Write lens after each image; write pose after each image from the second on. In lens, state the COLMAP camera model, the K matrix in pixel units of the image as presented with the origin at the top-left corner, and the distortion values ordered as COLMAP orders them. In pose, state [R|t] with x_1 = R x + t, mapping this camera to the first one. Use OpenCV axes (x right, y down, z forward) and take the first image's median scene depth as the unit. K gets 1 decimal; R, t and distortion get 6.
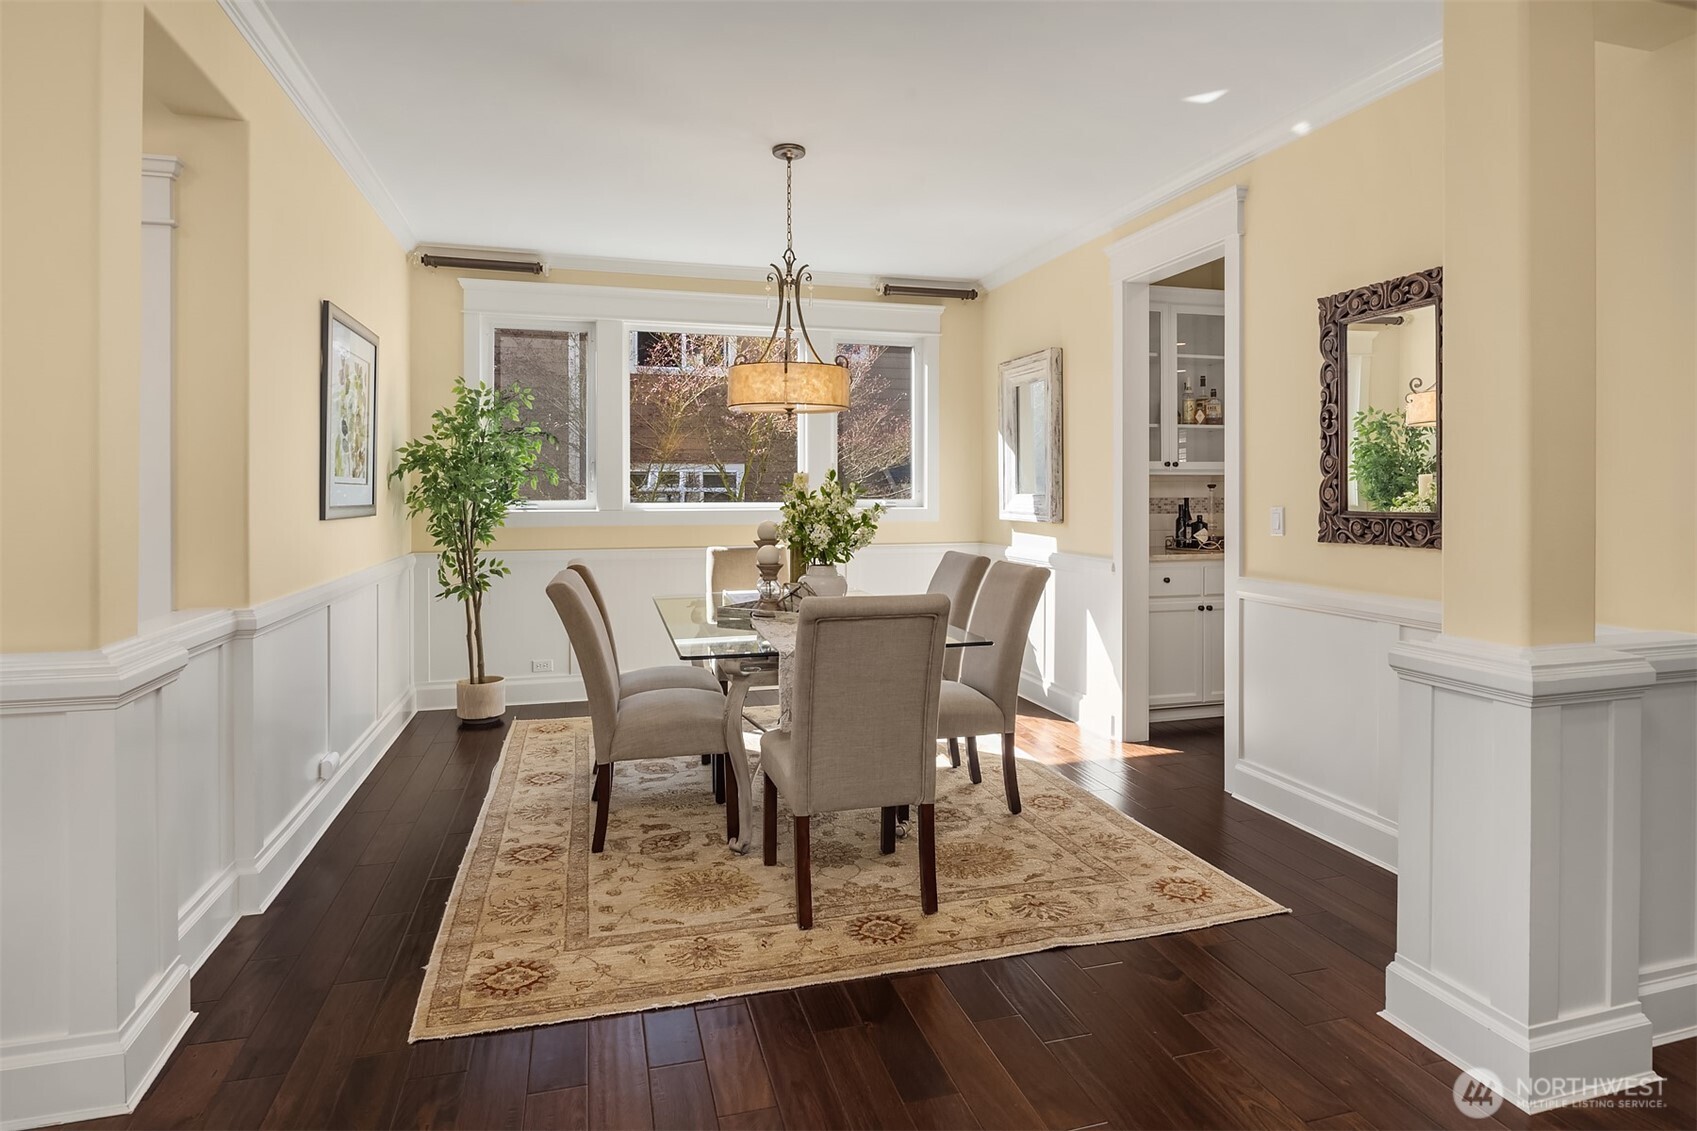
lens RADIAL K [[913.6, 0, 849.7], [0, 913.6, 494.4], [0, 0, 1]] dist [0.000561, 0.000358]
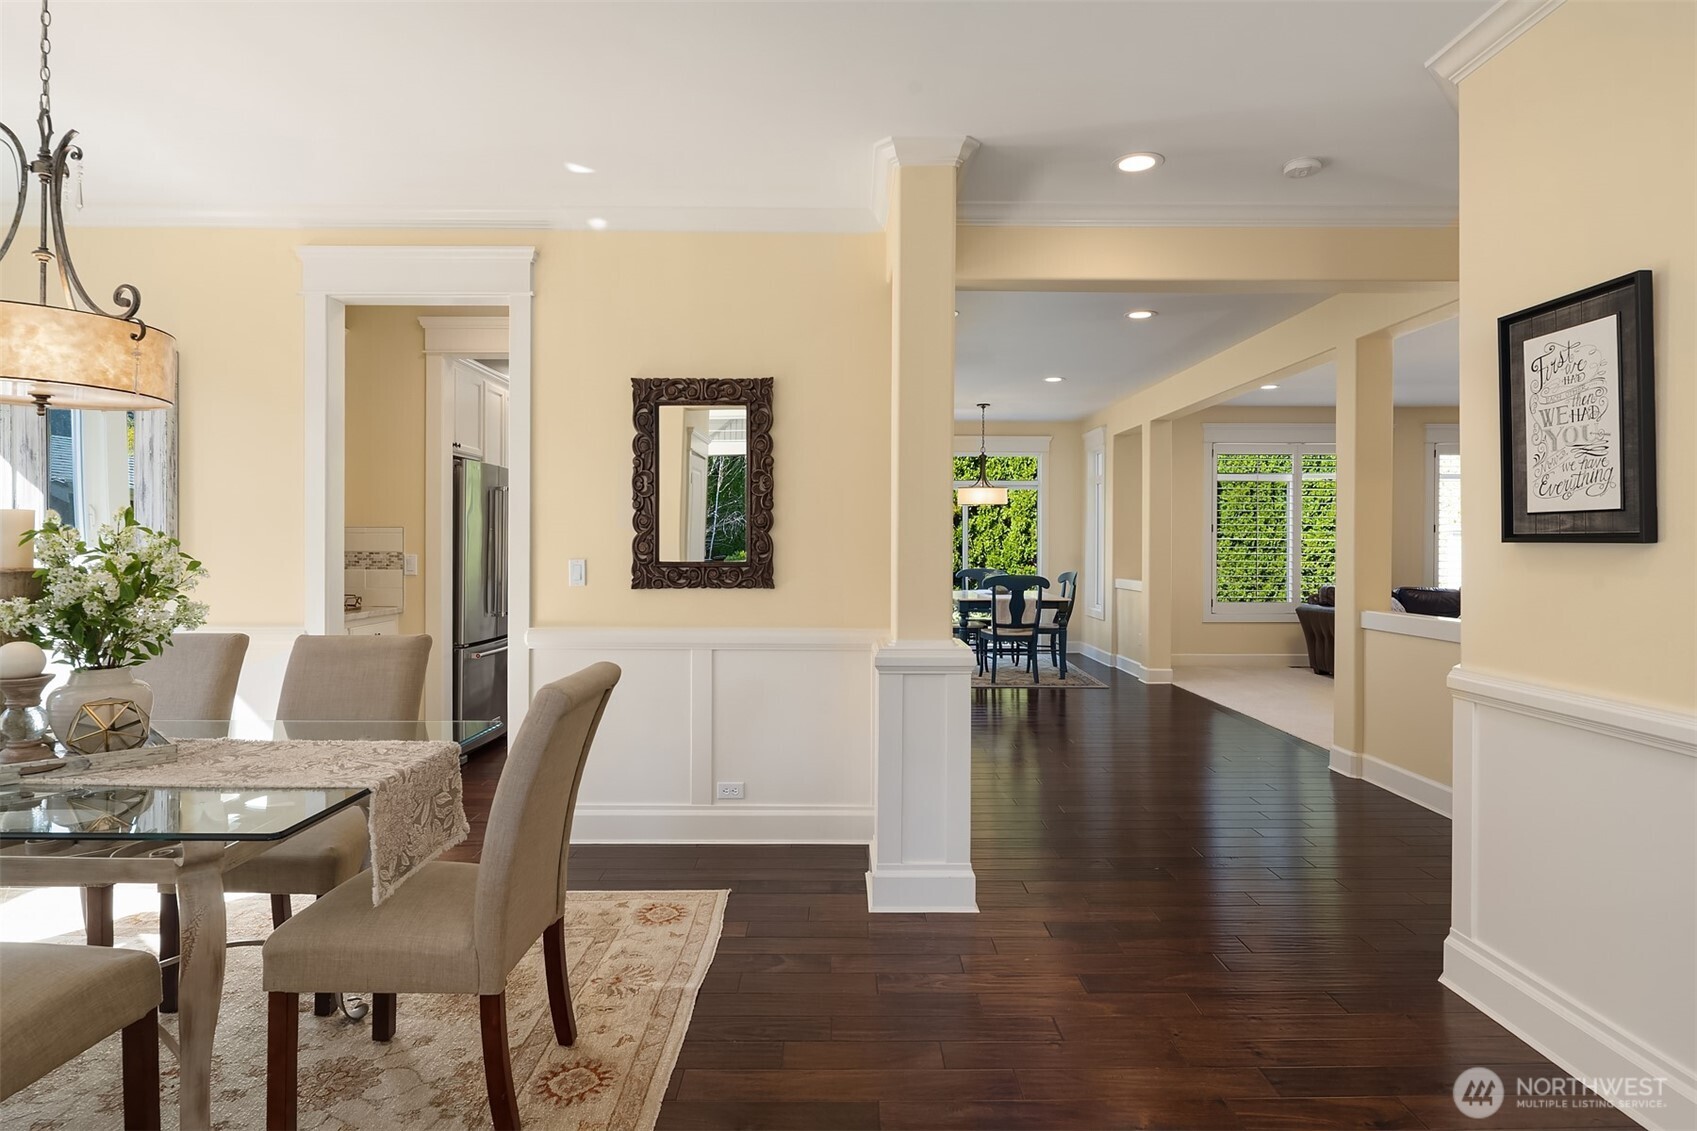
lens RADIAL K [[926.7, 0, 847.4], [0, 926.7, 551.7], [0, 0, 1]] dist [-0.002706, -0.000519]
pose [[0.271363, -0.006456, 0.962455, -0.595668], [-0.001593, 0.999973, 0.007157, -0.004252], [-0.962476, -0.003475, 0.271346, 0.464416]]
